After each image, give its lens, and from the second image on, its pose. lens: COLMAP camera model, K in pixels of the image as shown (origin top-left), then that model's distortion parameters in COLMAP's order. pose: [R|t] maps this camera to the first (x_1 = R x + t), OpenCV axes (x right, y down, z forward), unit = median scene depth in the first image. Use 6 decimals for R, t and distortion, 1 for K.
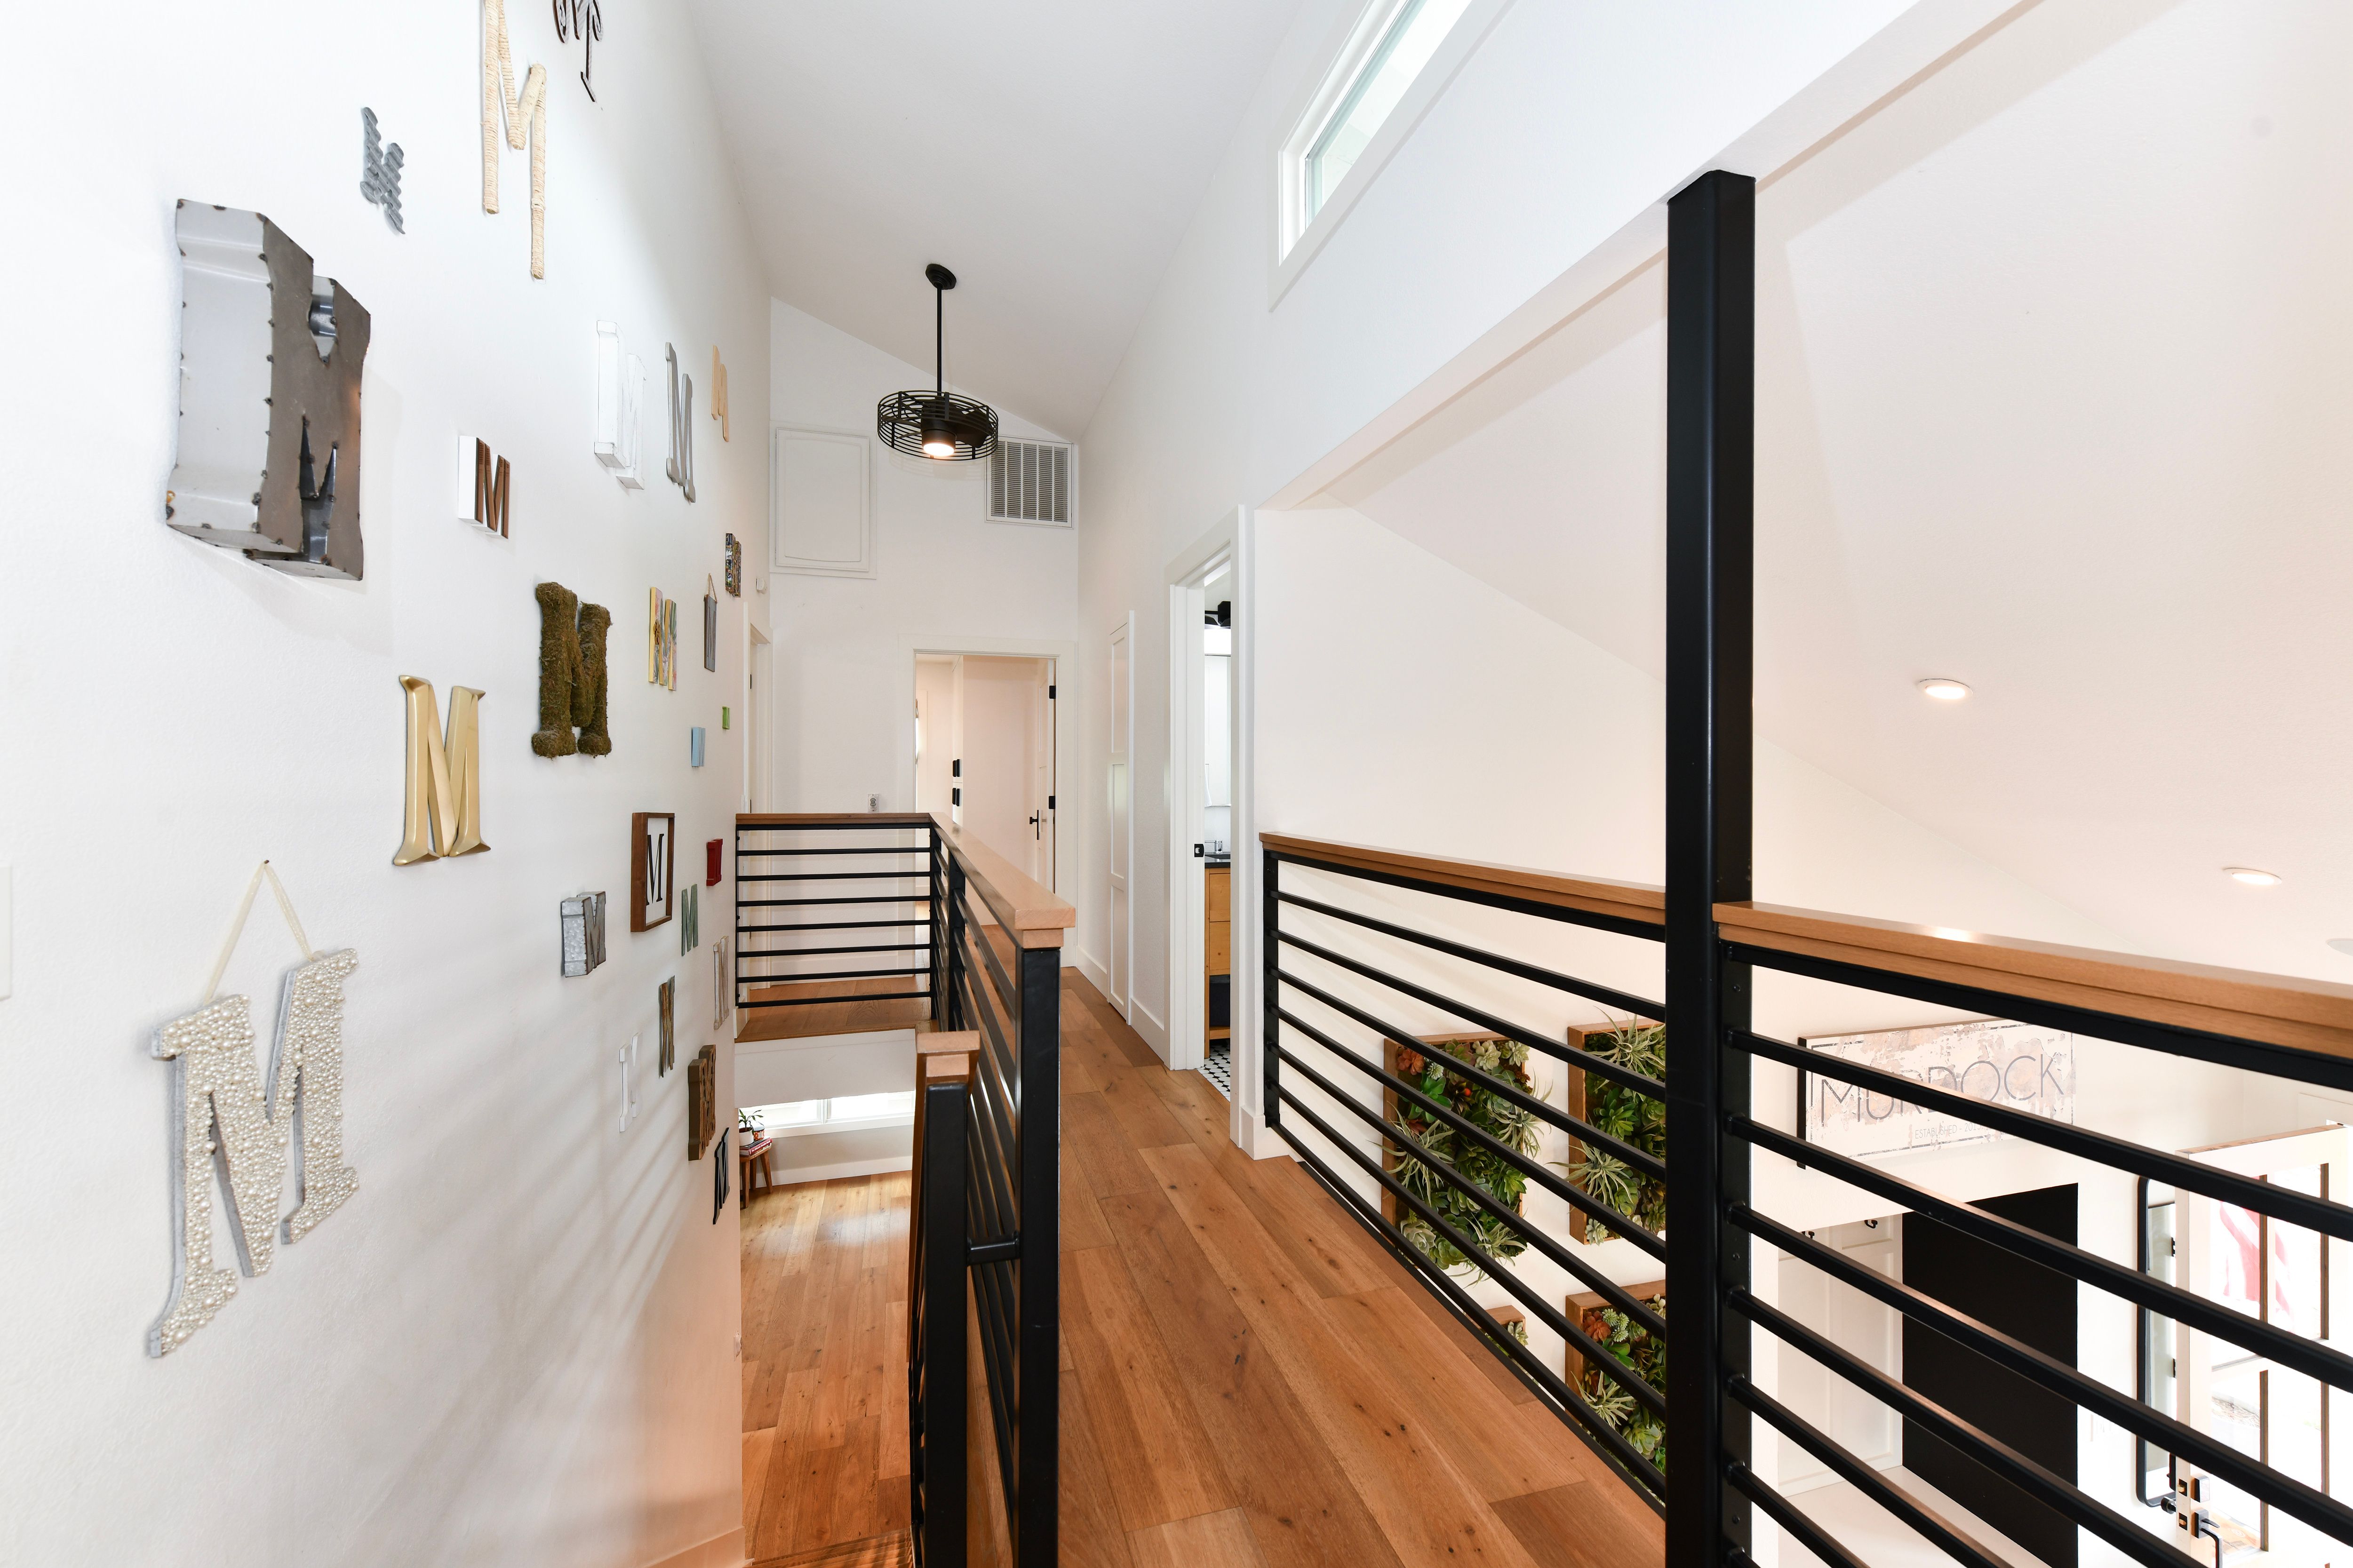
lens RADIAL K [[956.0, 0, 1179.8], [0, 956.0, 778.7], [0, 0, 1]] dist [0.004304, -0.000743]
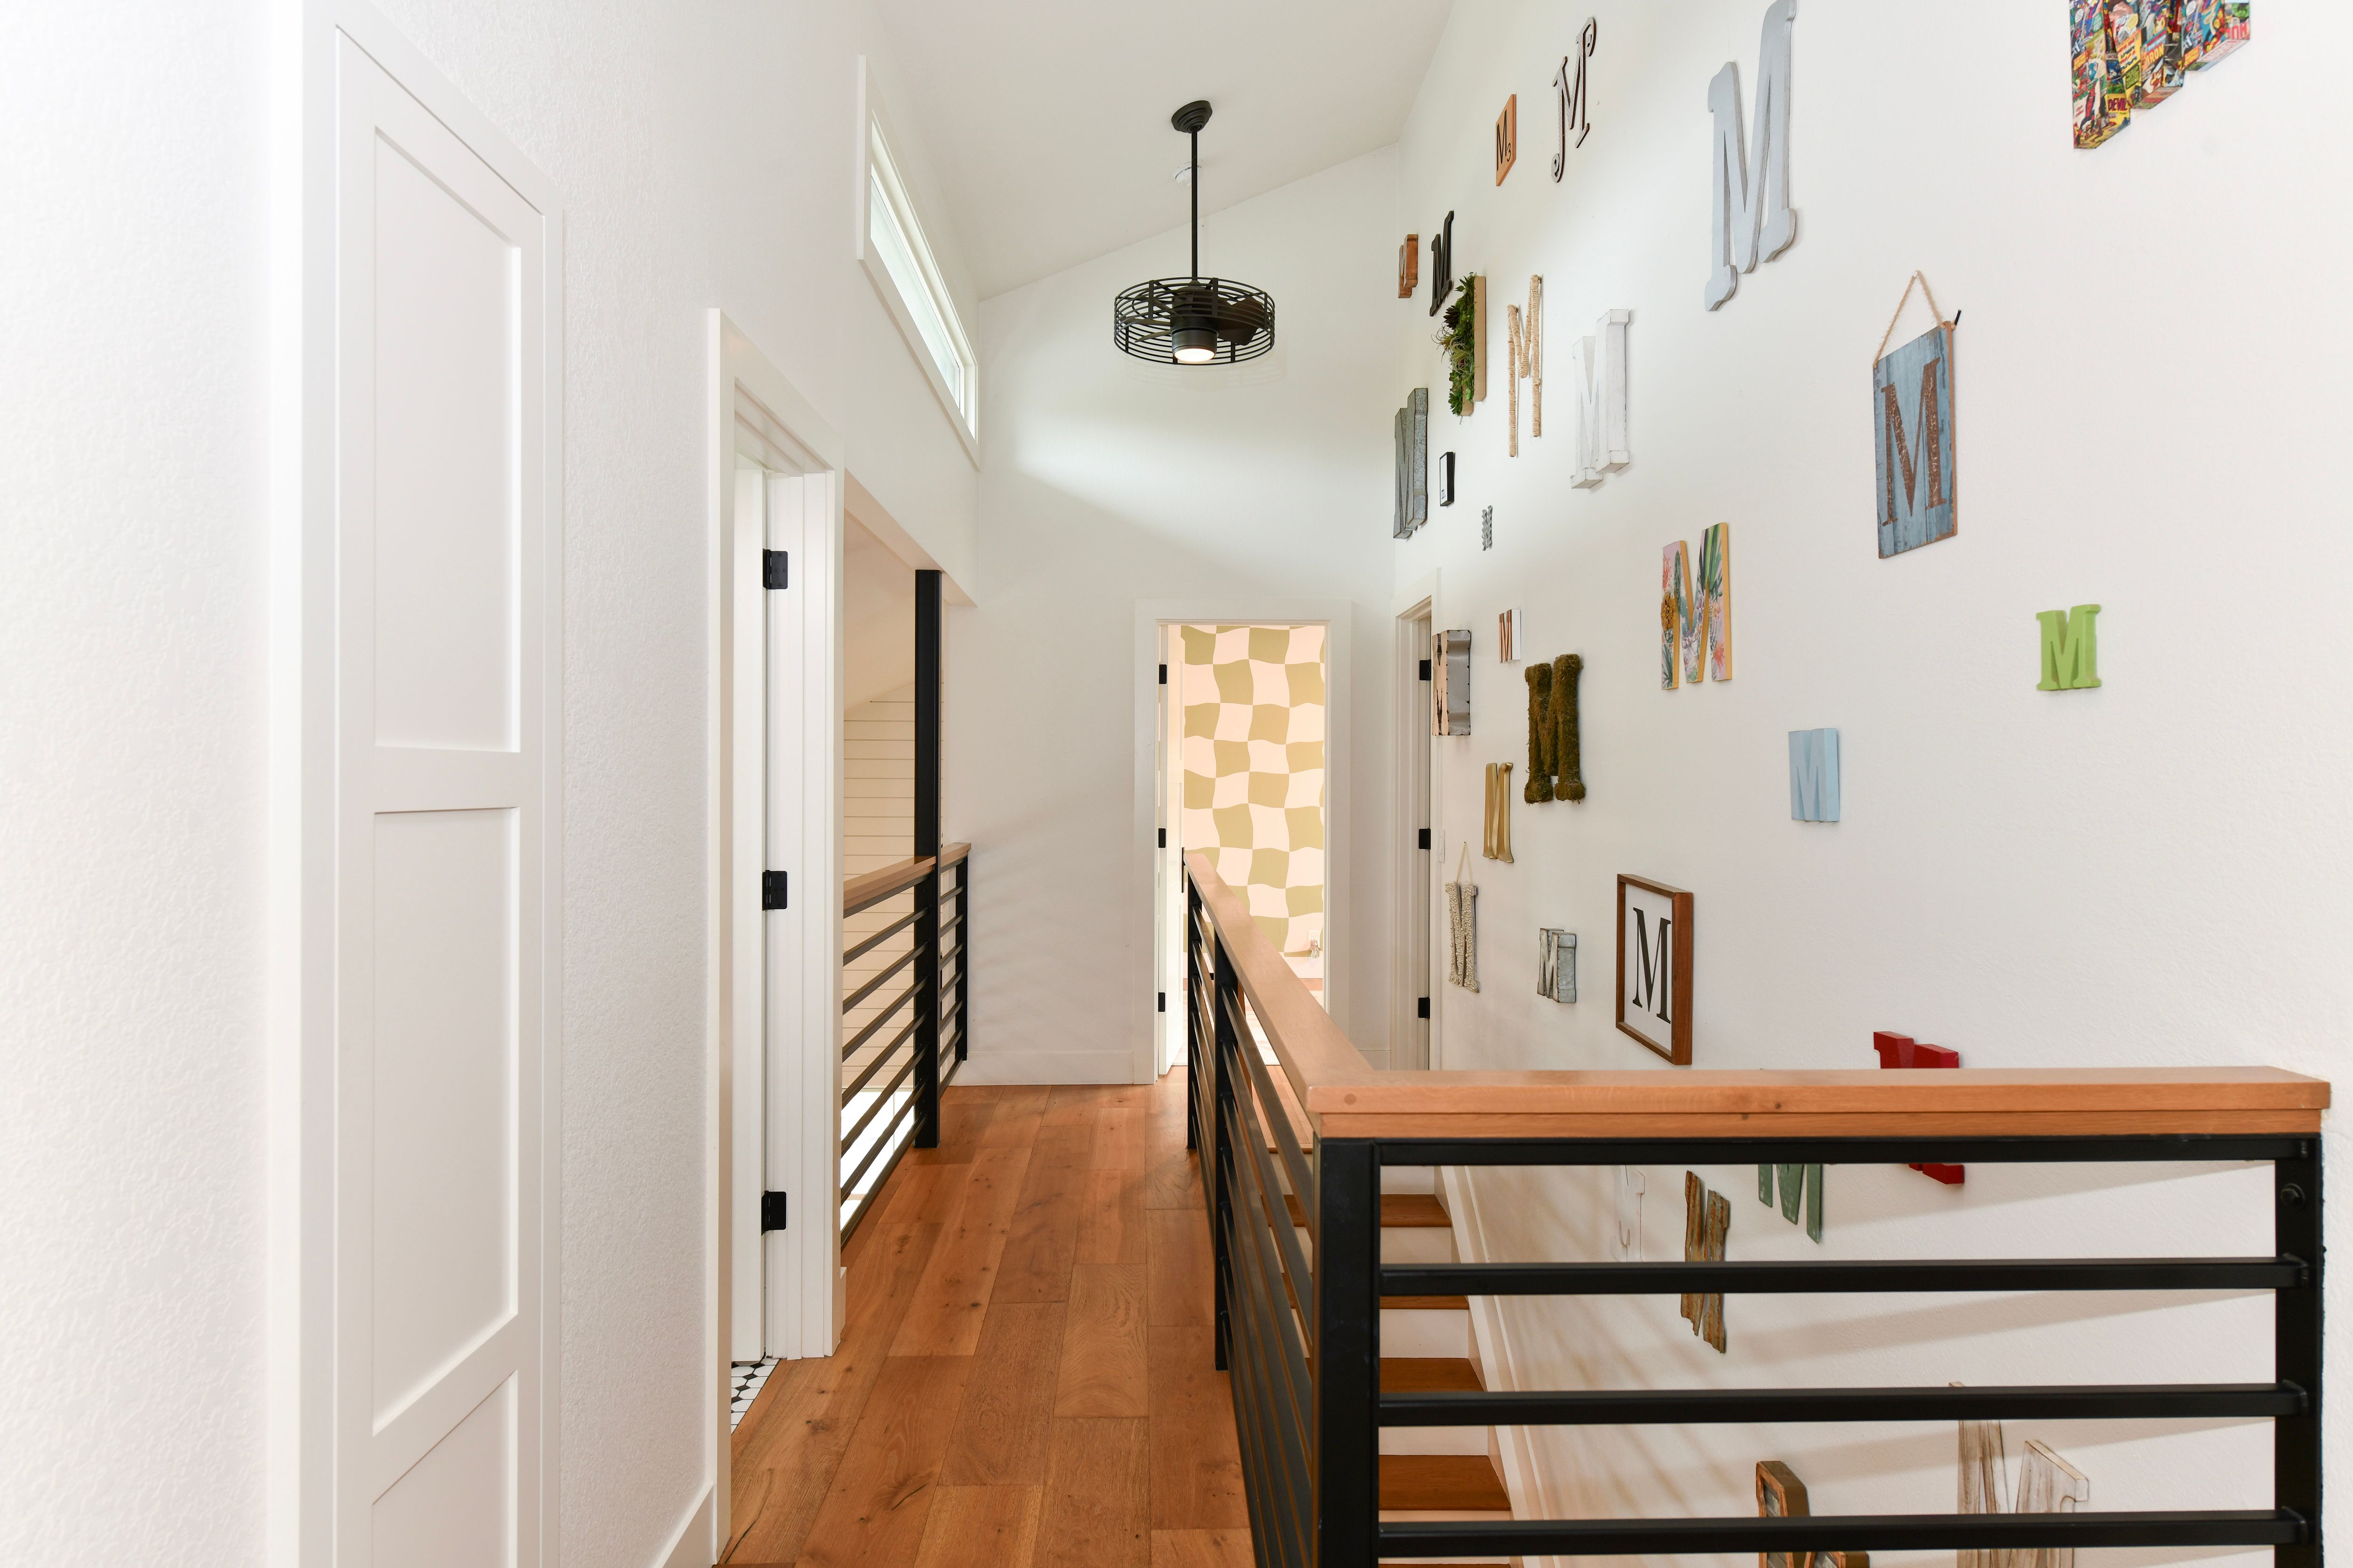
lens RADIAL K [[1484.7, 0, 1176.5], [0, 1484.7, 781.1], [0, 0, 1]] dist [-0.000101, -0.000010]
pose [[-0.966946, -0.001958, 0.254974, -0.605325], [-0.001613, 0.999997, 0.001562, -0.047046], [-0.254977, 0.001099, -0.966947, 2.616047]]
